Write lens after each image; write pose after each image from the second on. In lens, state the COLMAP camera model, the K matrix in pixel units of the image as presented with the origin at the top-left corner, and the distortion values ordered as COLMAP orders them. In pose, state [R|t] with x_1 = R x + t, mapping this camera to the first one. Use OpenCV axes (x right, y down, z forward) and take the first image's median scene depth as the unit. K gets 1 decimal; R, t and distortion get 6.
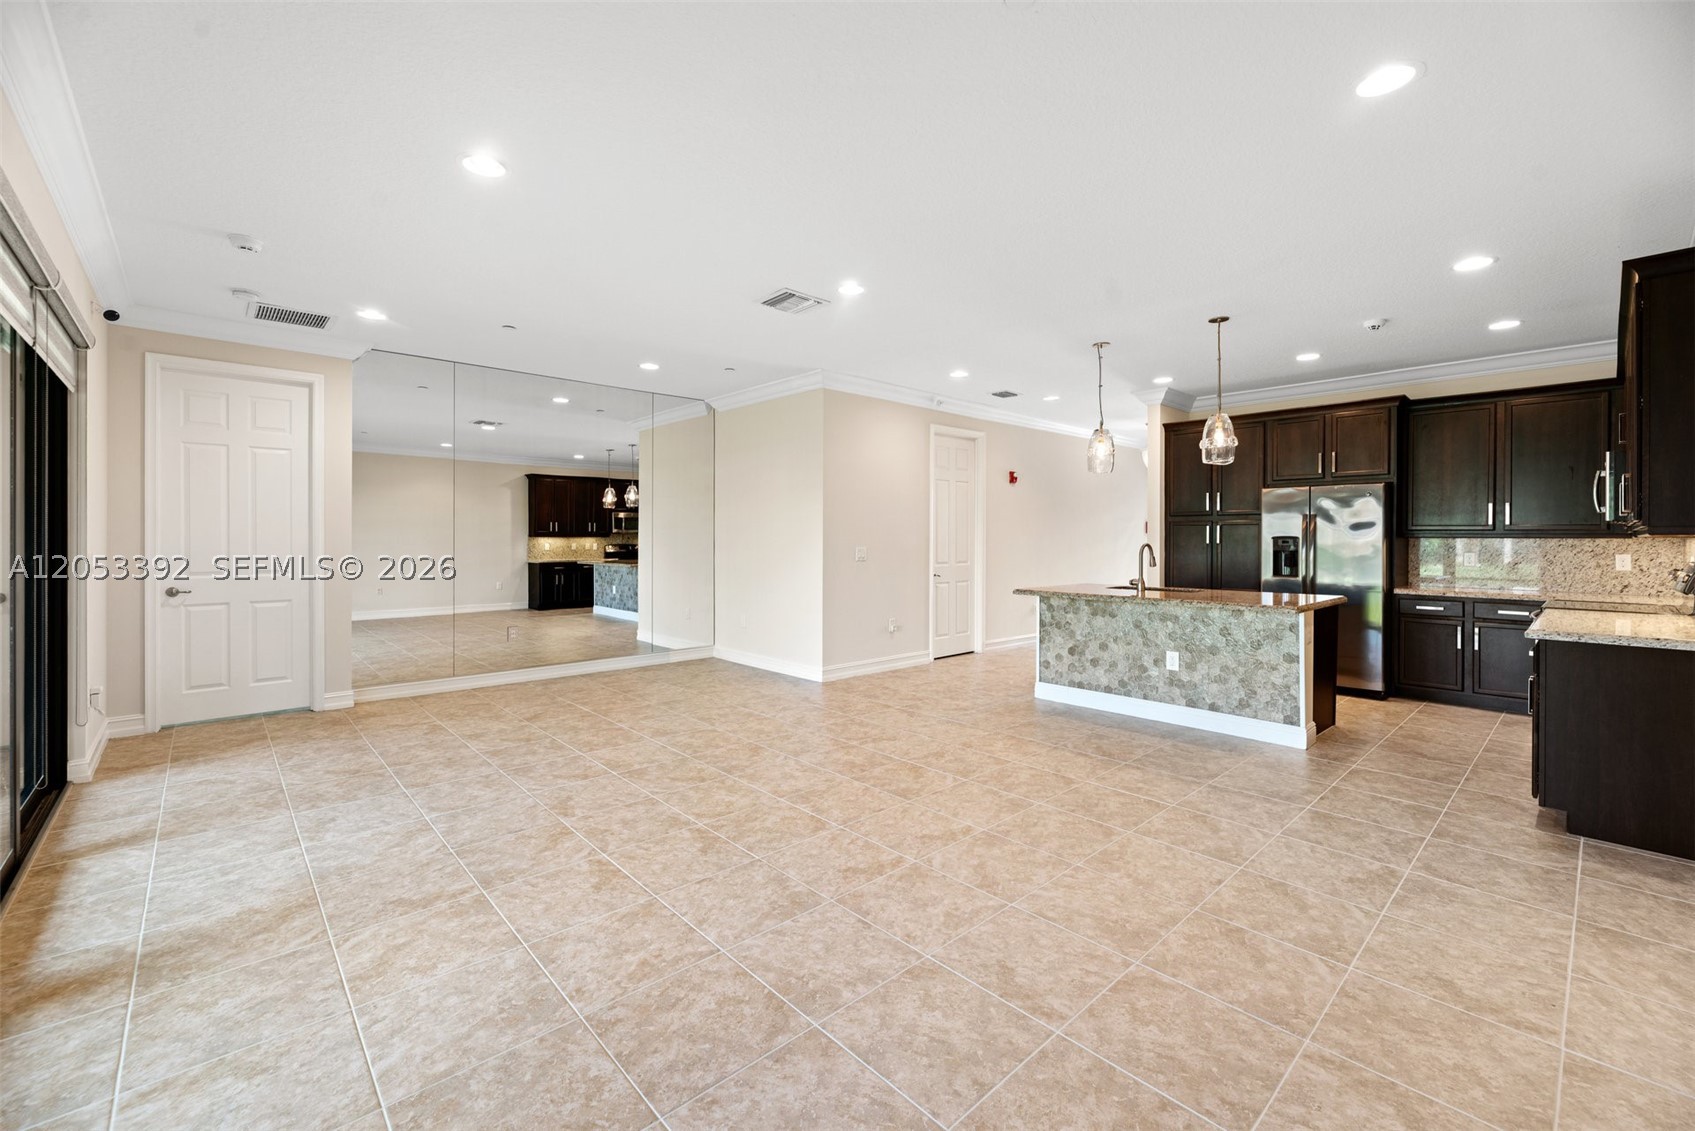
lens RADIAL K [[692.3, 0, 838.5], [0, 692.3, 540.9], [0, 0, 1]] dist [-0.000033, -0.000271]
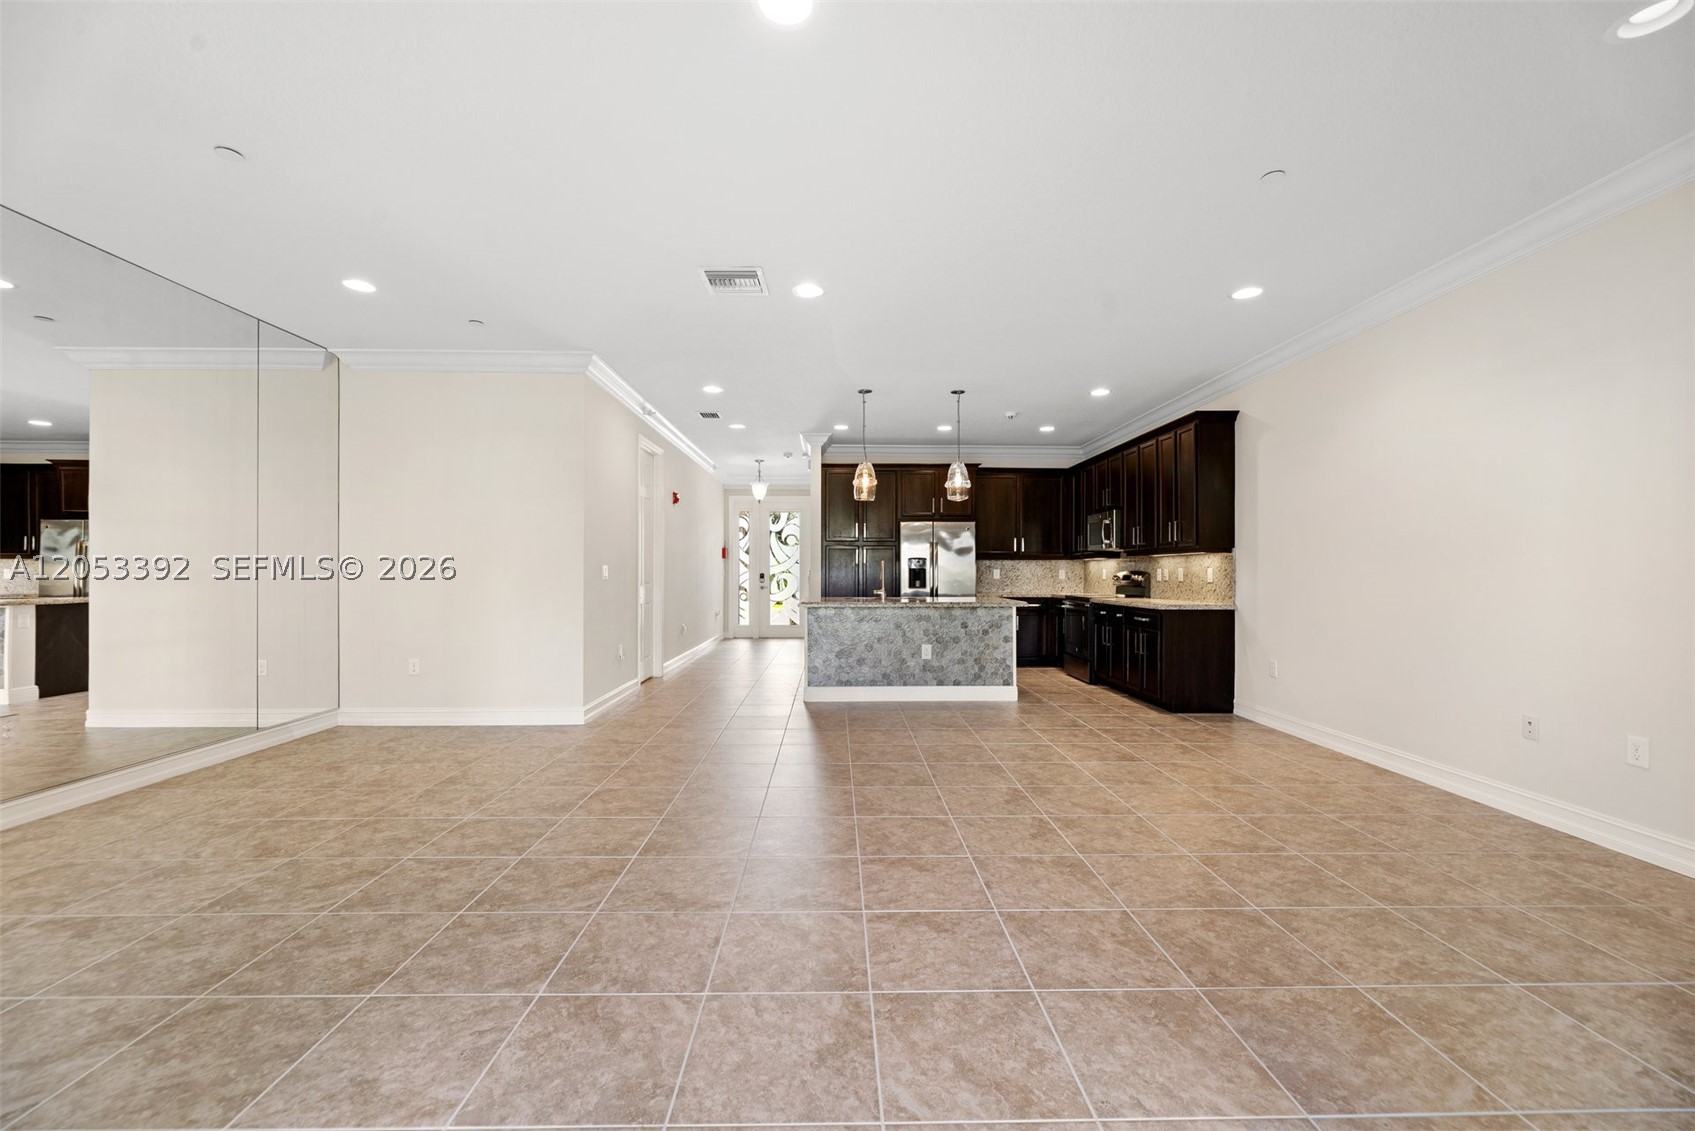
lens RADIAL K [[692.3, 0, 839.5], [0, 692.3, 567.8], [0, 0, 1]] dist [-0.000033, -0.000271]
pose [[0.661162, 0.004342, 0.750231, -0.613212], [0.002519, 0.999965, -0.008007, 0.030521], [-0.750239, 0.007184, 0.661128, 0.294884]]
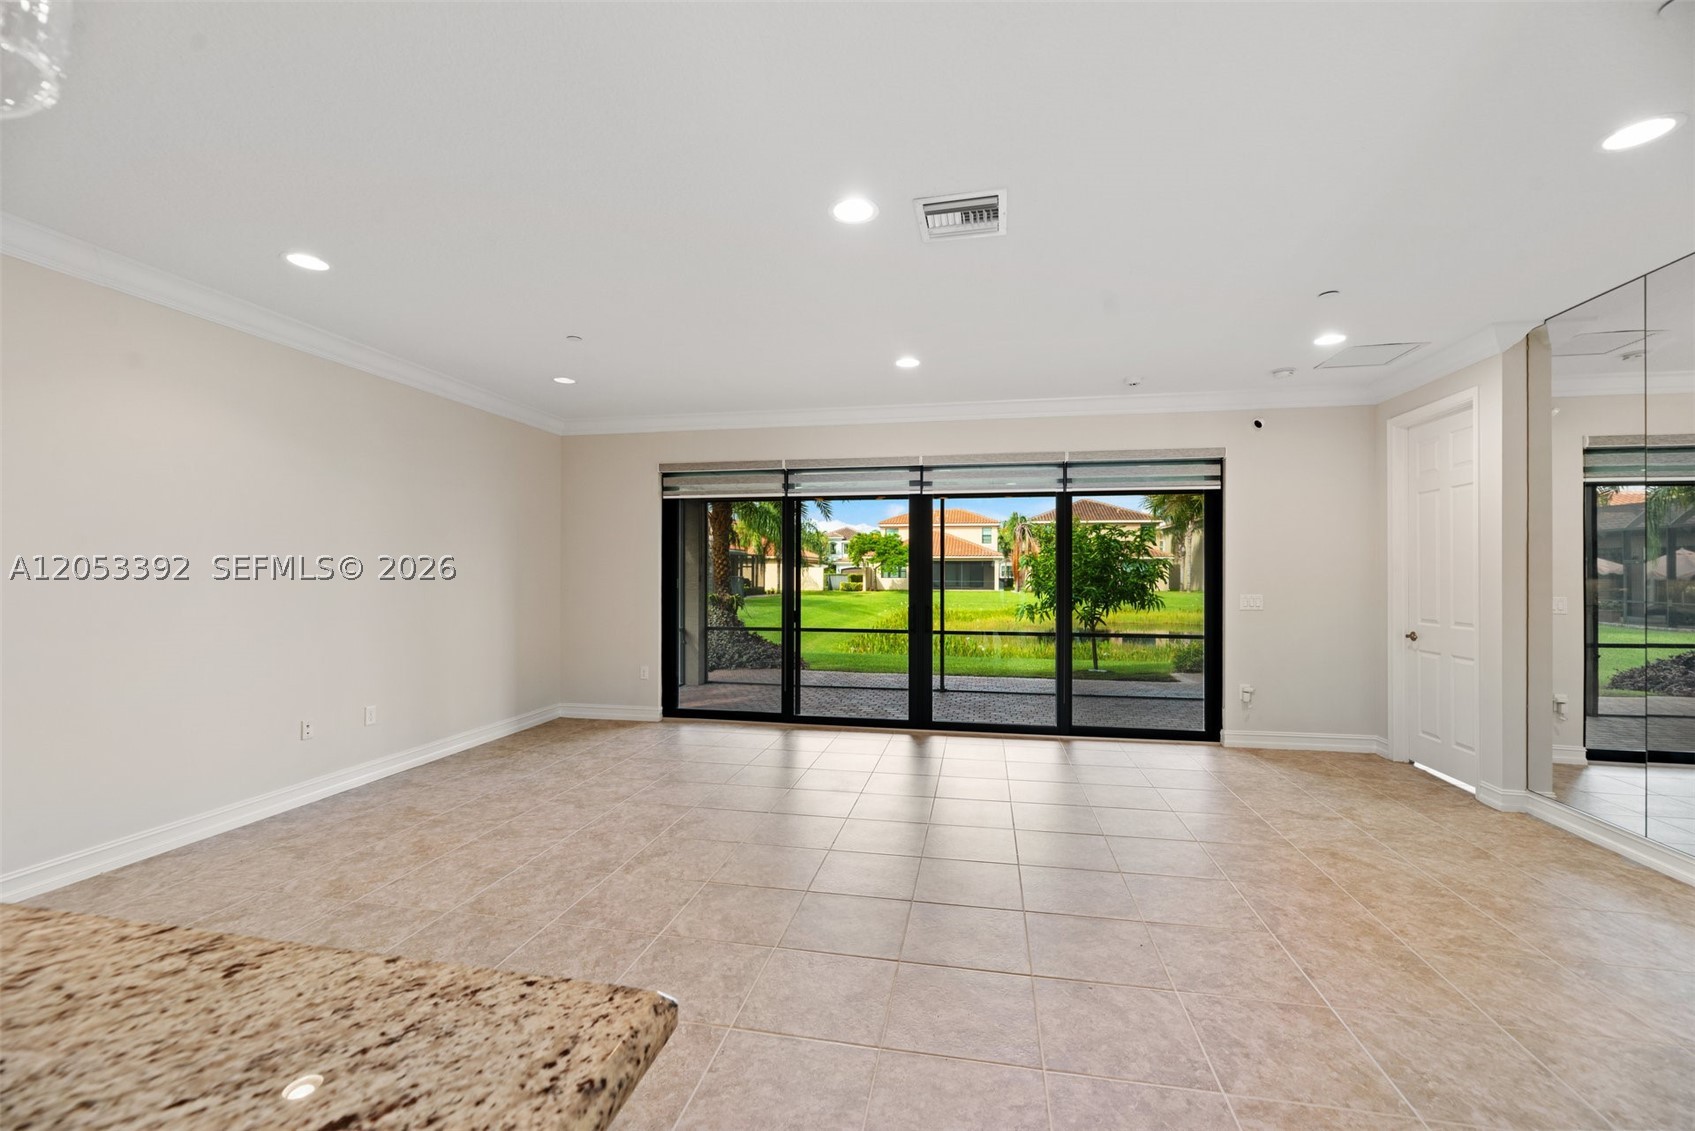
lens RADIAL K [[692.3, 0, 851.3], [0, 692.3, 571.0], [0, 0, 1]] dist [-0.000033, -0.000271]
pose [[-0.793713, -0.007025, -0.608251, 0.373491], [-0.006981, 0.999973, -0.002440, -0.016956], [0.608252, 0.002310, -0.793741, 1.365014]]
